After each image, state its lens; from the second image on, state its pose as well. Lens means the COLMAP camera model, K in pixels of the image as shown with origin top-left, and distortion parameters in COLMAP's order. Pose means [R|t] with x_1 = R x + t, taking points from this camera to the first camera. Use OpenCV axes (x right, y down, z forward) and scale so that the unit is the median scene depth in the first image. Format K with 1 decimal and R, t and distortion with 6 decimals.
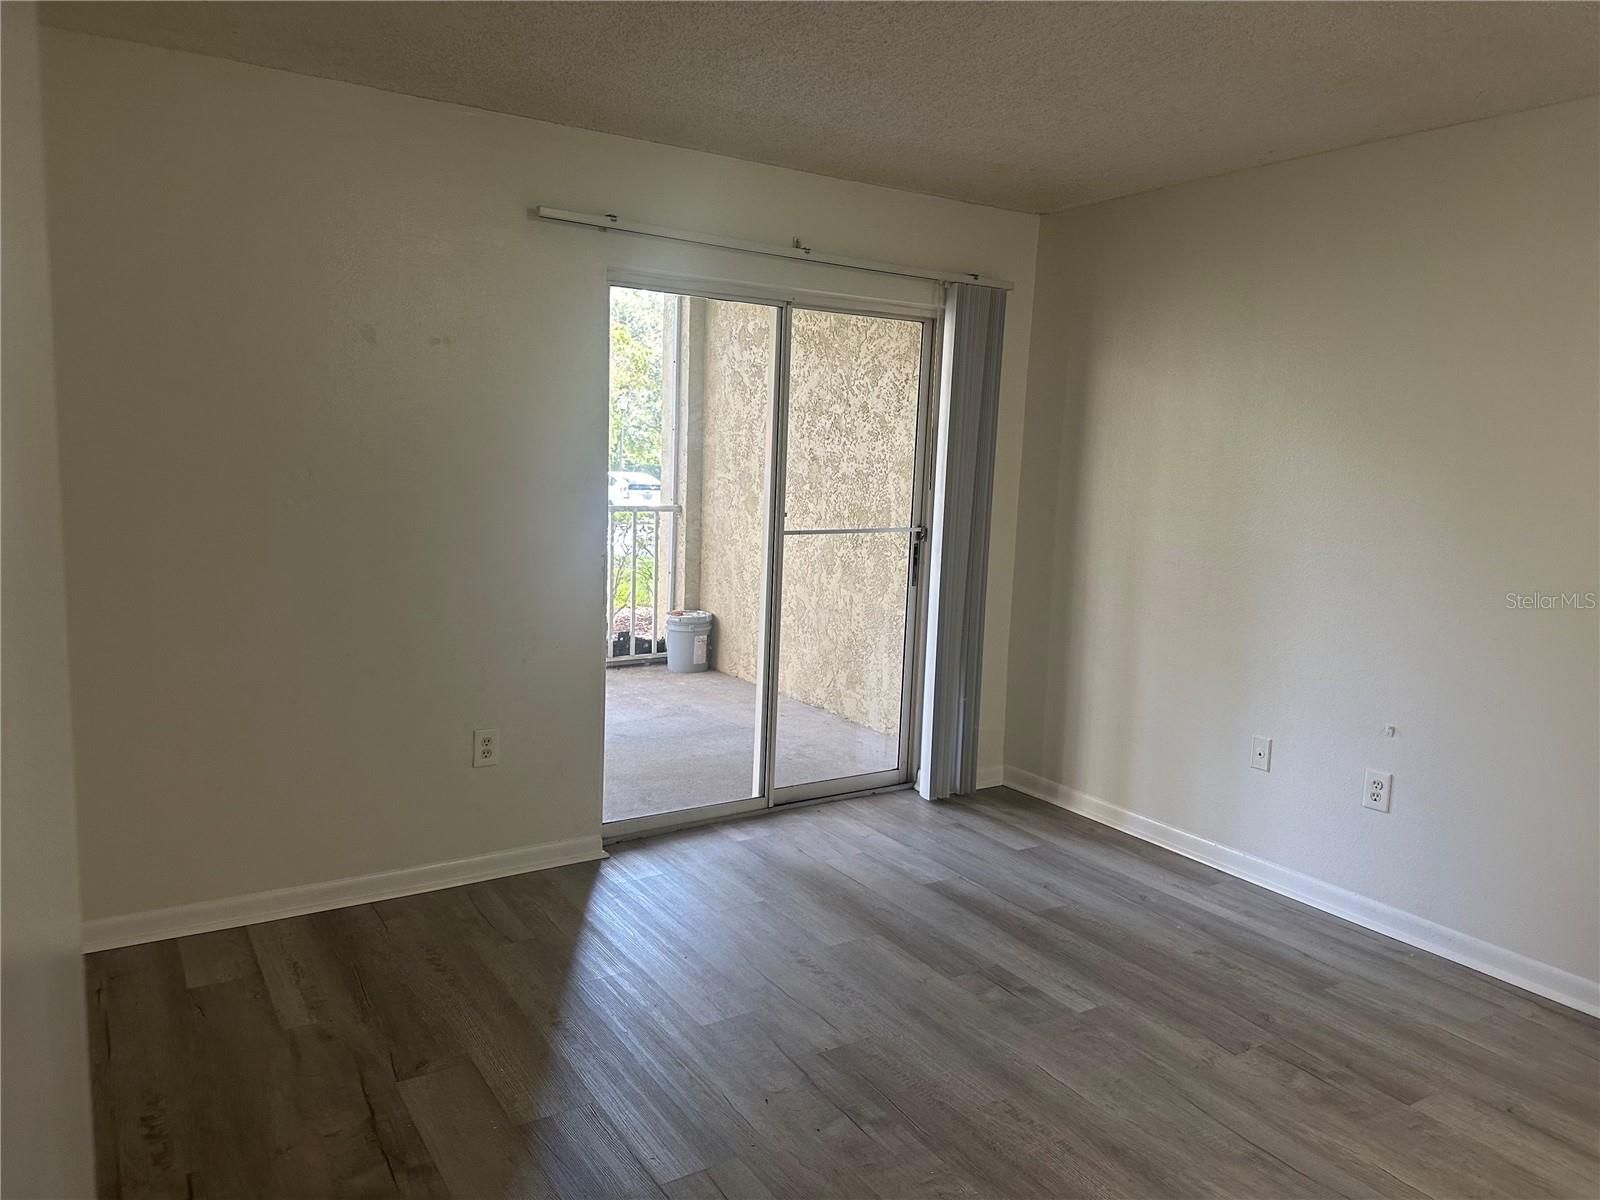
lens RADIAL K [[1125.4, 0, 800.0], [0, 1125.4, 600.0], [0, 0, 1]] dist [-0.021812, 0.000214]
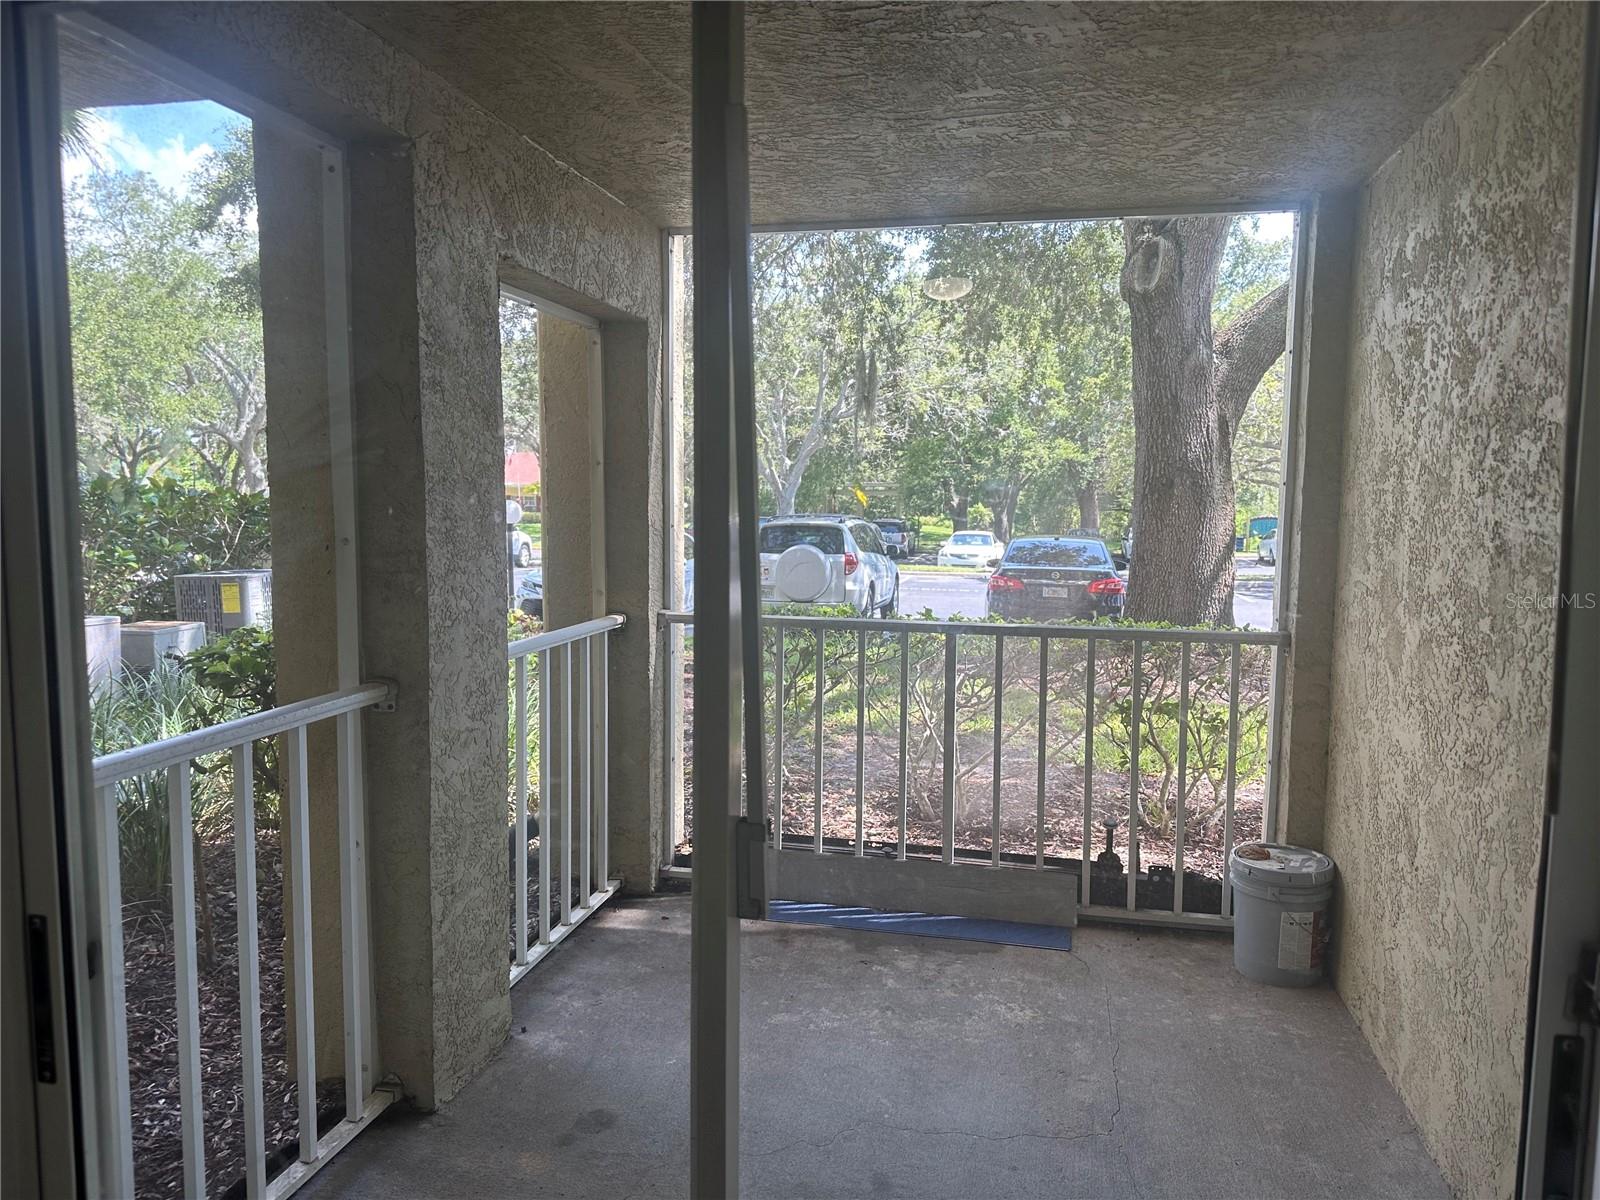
lens RADIAL K [[1125.4, 0, 800.0], [0, 1125.4, 600.0], [0, 0, 1]] dist [-0.021812, 0.000214]
pose [[0.713205, 0.020410, -0.700659, 0.102275], [-0.056798, 0.997972, -0.028744, -0.084144], [0.698651, 0.060296, 0.712917, 0.569548]]
